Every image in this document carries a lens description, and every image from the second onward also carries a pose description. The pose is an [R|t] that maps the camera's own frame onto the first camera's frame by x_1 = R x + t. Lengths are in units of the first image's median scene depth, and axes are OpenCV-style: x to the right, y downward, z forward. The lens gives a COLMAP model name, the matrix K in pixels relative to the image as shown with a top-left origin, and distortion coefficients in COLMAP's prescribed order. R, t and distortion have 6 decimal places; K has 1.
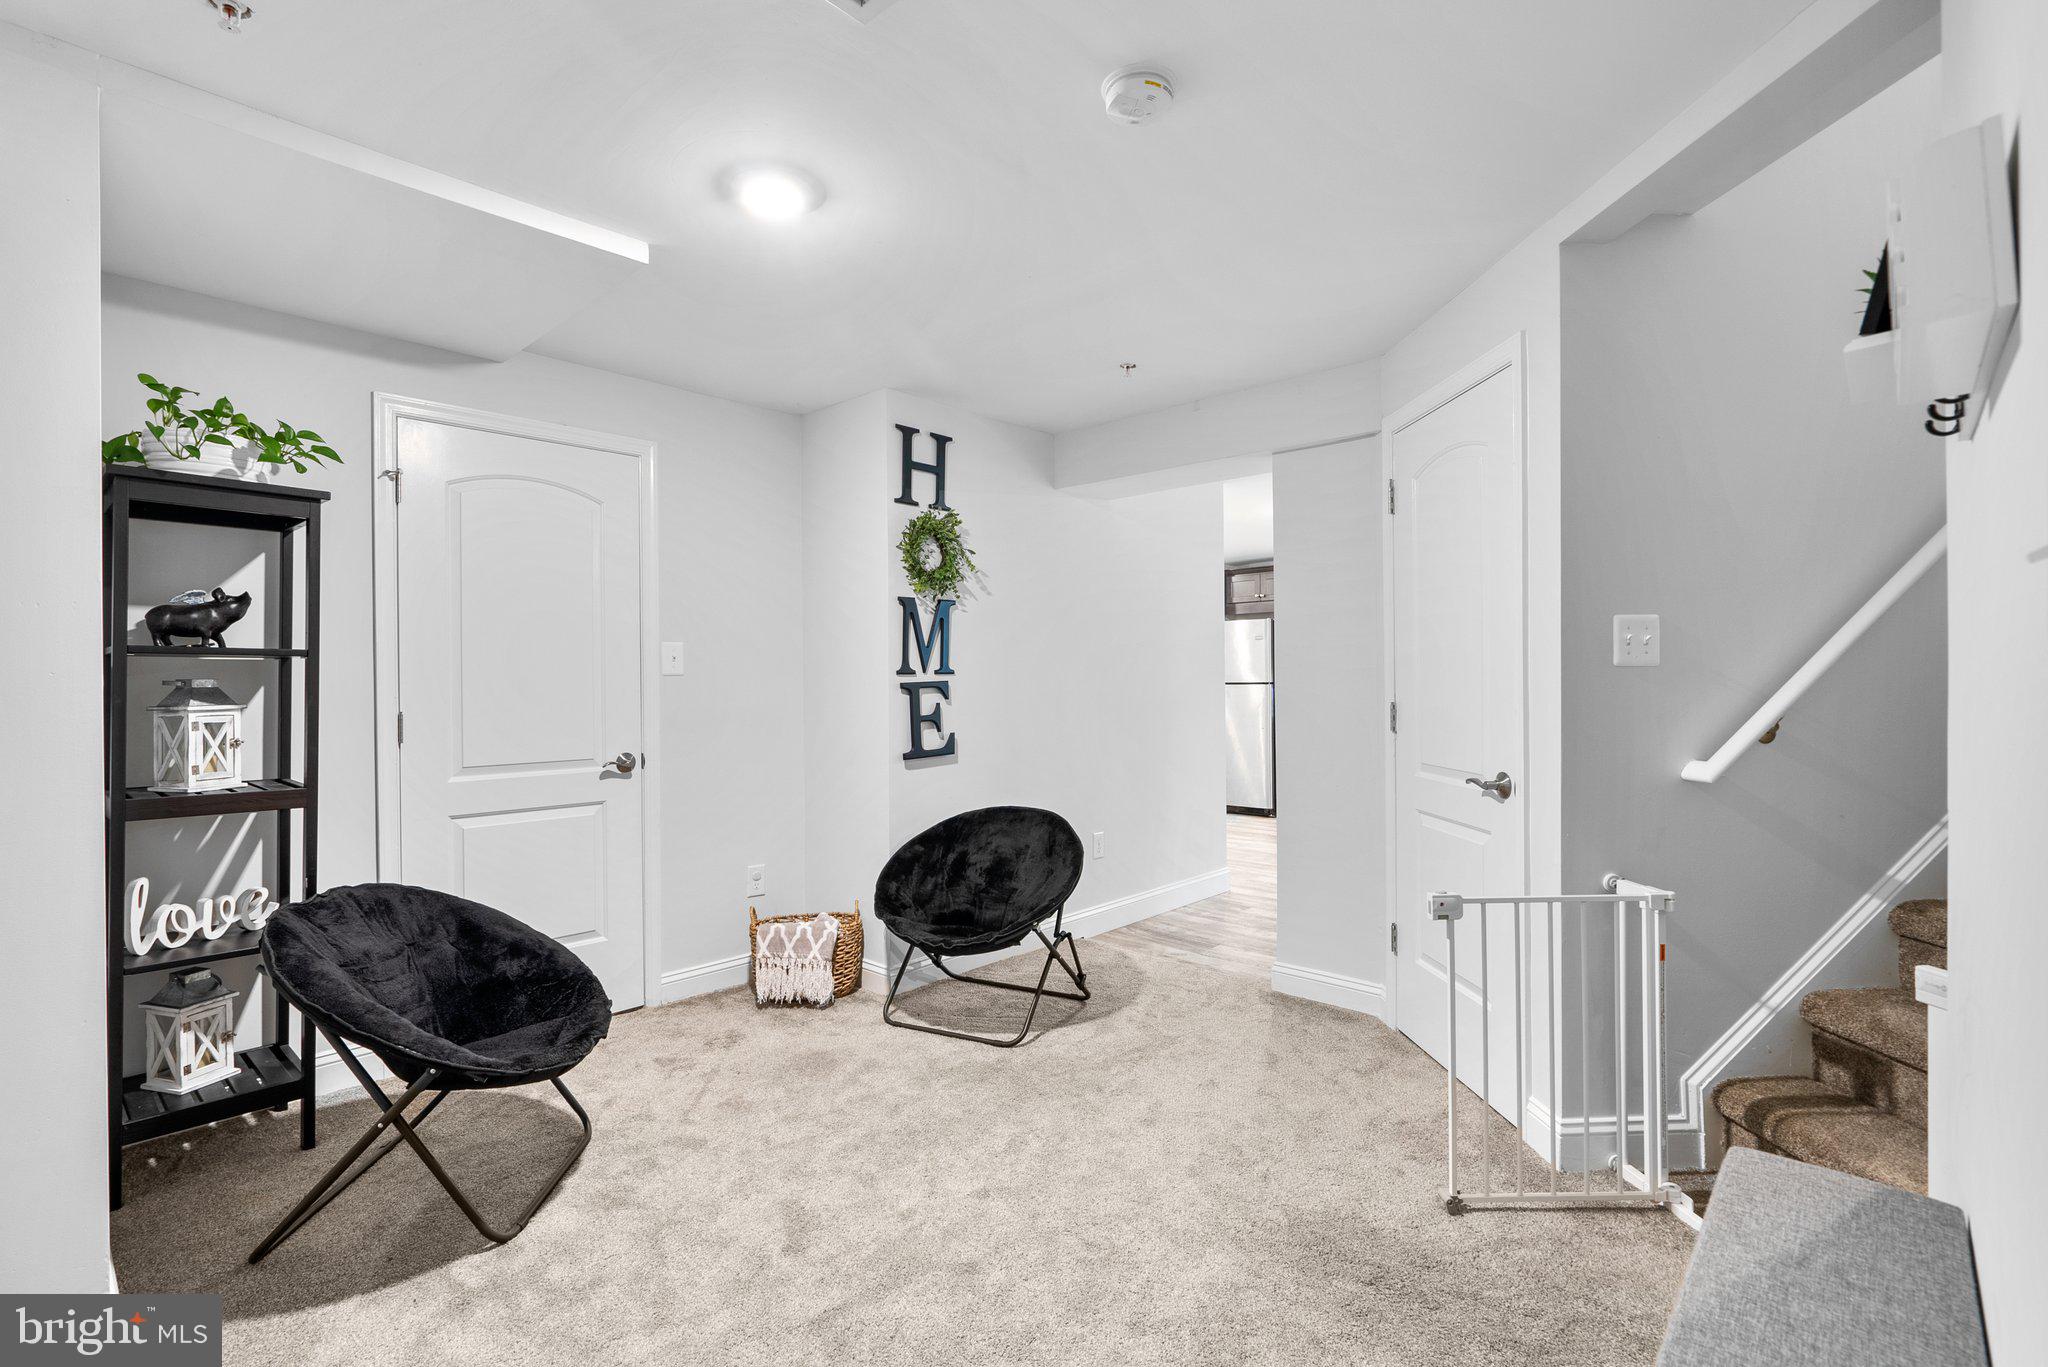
lens RADIAL K [[932.5, 0, 1012.9], [0, 932.5, 668.0], [0, 0, 1]] dist [-0.005787, 0.000247]
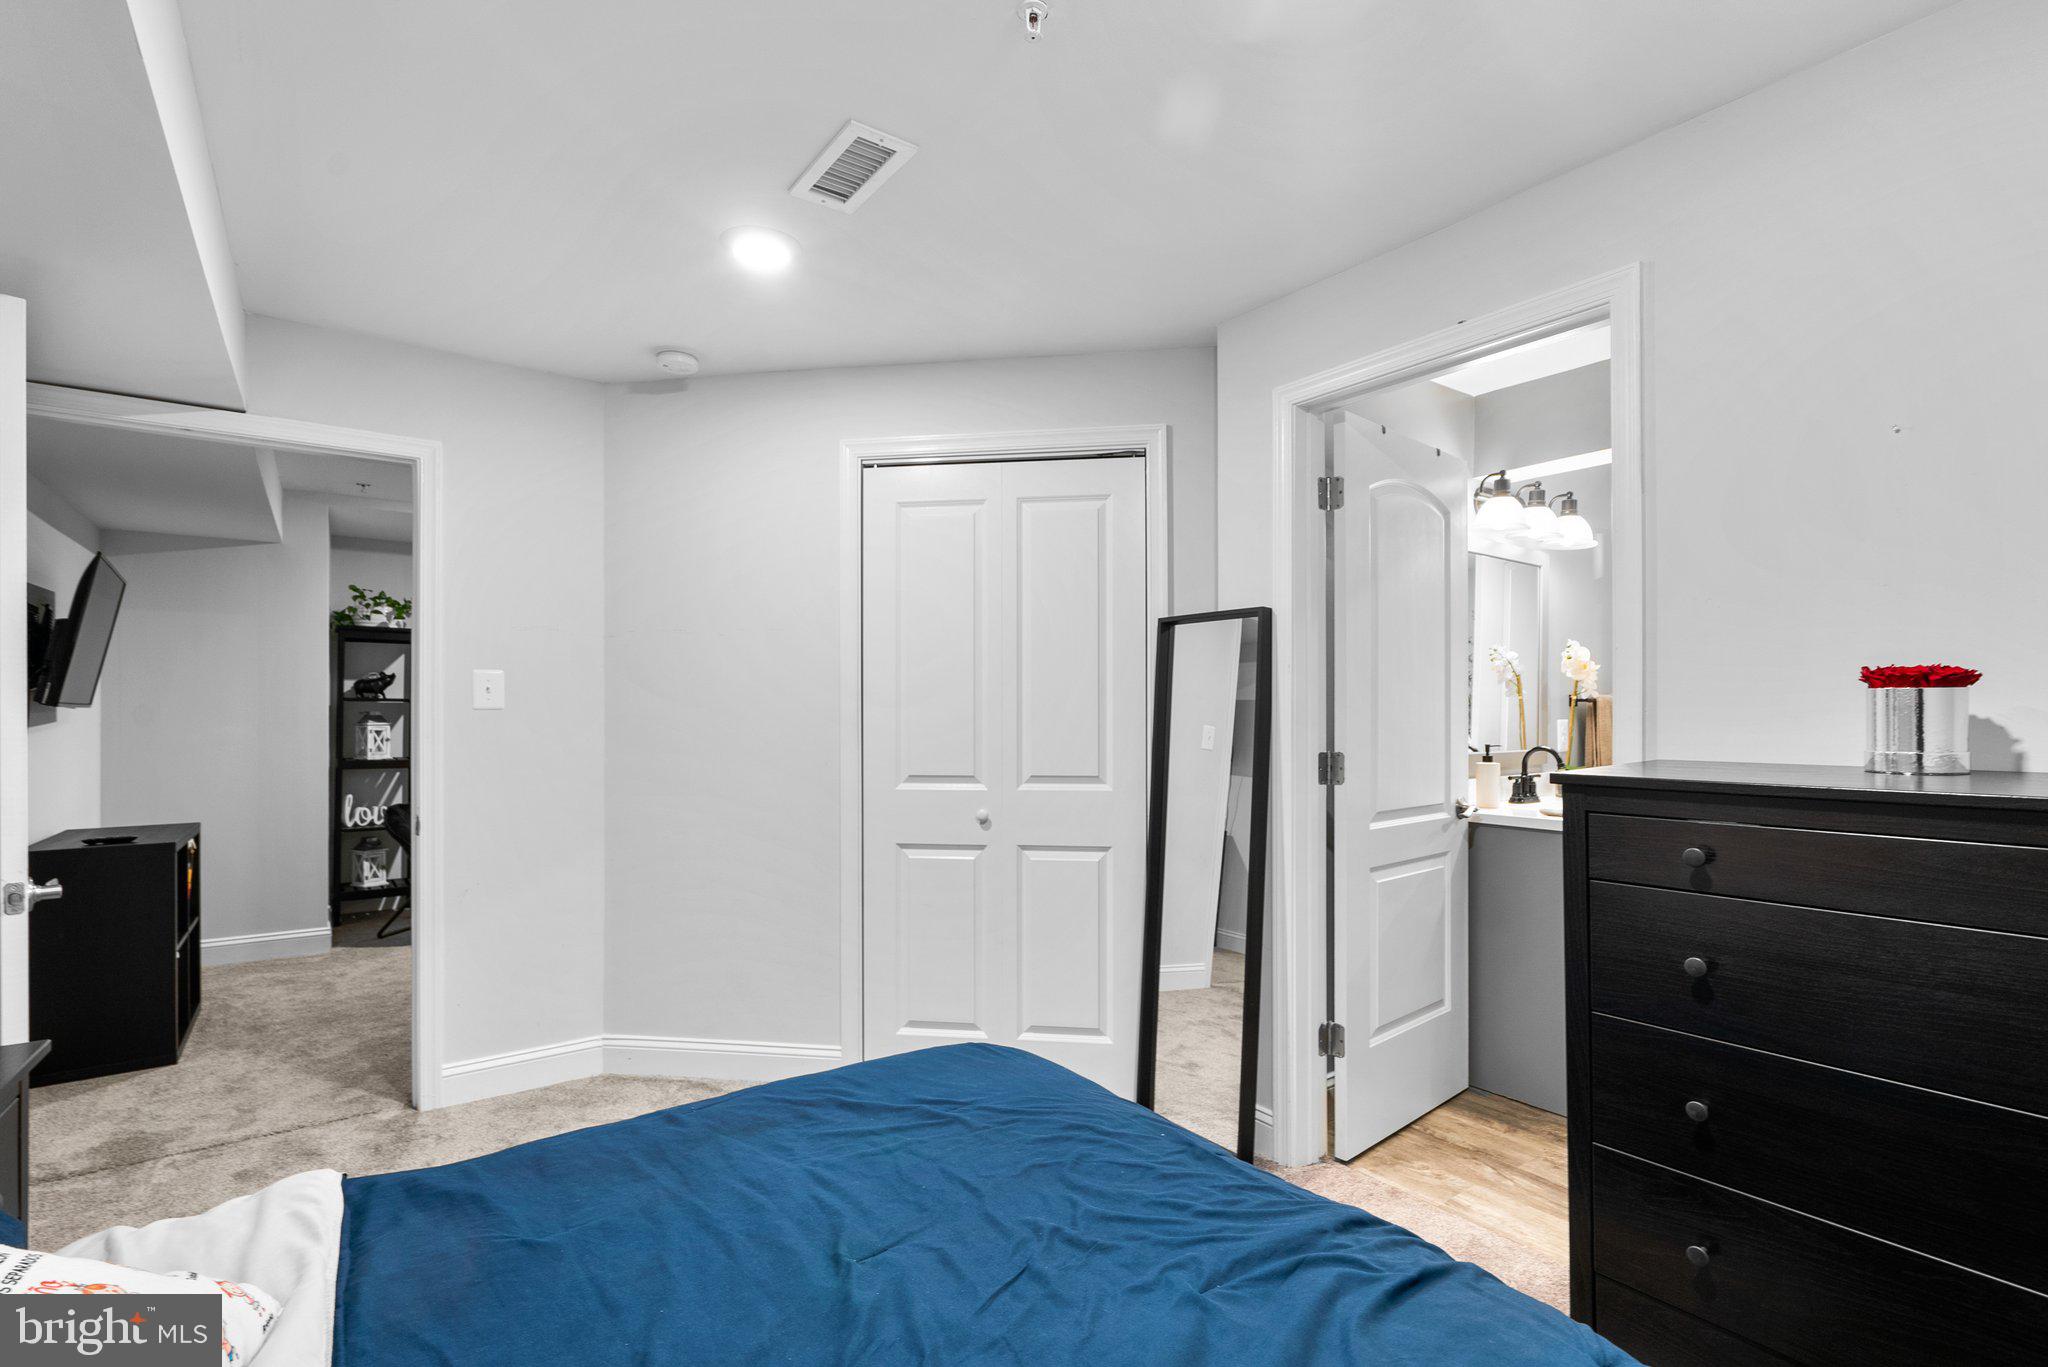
lens RADIAL K [[932.5, 0, 1034.8], [0, 932.5, 704.0], [0, 0, 1]] dist [-0.005787, 0.000247]
pose [[0.984899, 0.002077, -0.173117, 1.167165], [-0.002988, 0.999983, -0.005004, 0.000071], [0.173103, 0.005445, 0.984889, -1.013875]]
